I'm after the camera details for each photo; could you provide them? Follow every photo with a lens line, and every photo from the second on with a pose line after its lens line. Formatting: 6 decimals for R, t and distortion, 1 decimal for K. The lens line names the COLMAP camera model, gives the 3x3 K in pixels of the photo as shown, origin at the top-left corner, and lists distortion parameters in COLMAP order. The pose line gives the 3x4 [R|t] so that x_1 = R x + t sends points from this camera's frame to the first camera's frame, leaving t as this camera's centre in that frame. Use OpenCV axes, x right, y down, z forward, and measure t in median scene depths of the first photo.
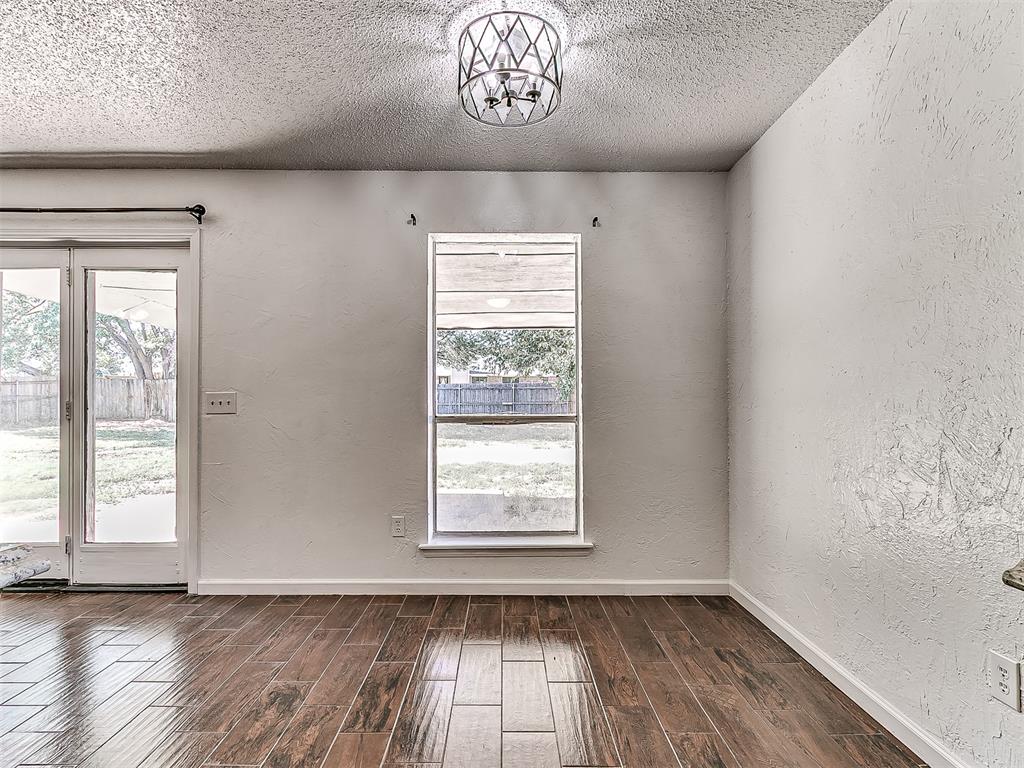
lens RADIAL K [[609.3, 0, 512.0], [0, 609.3, 384.0], [0, 0, 1]] dist [0.016247, -0.000265]
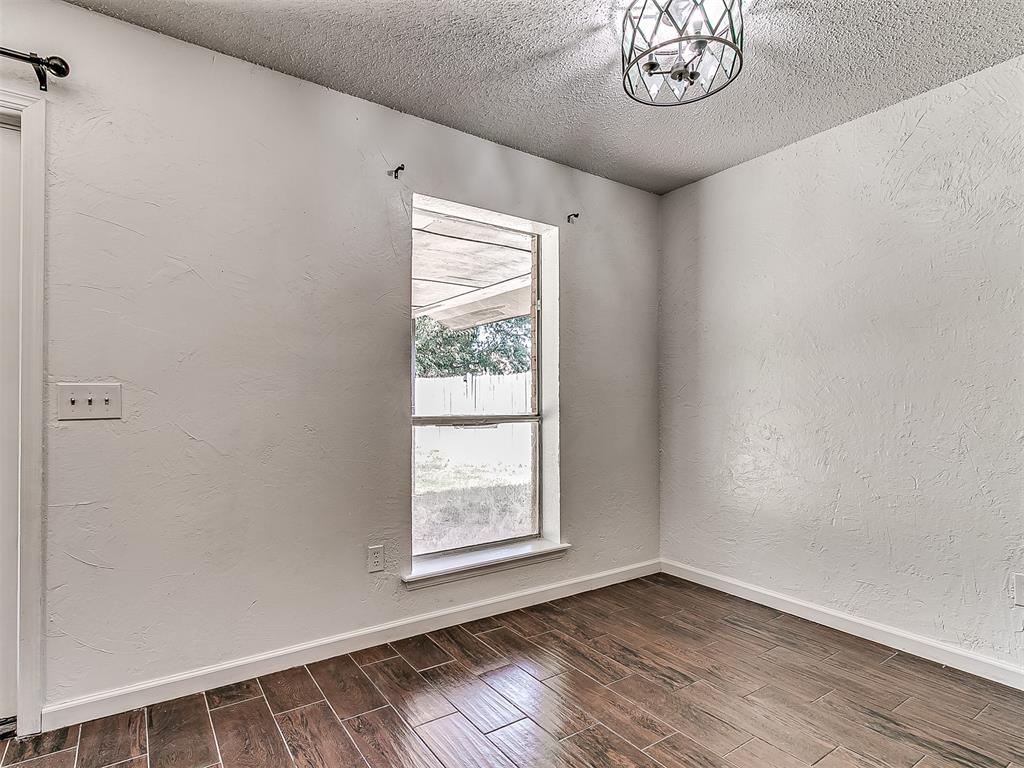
lens RADIAL K [[564.6, 0, 544.4], [0, 564.6, 391.2], [0, 0, 1]] dist [0.000893, -0.000817]
pose [[0.808518, 0.011136, 0.588366, -0.440407], [-0.019063, 0.999792, 0.007274, 0.008467], [-0.588162, -0.017097, 0.808562, 0.288124]]
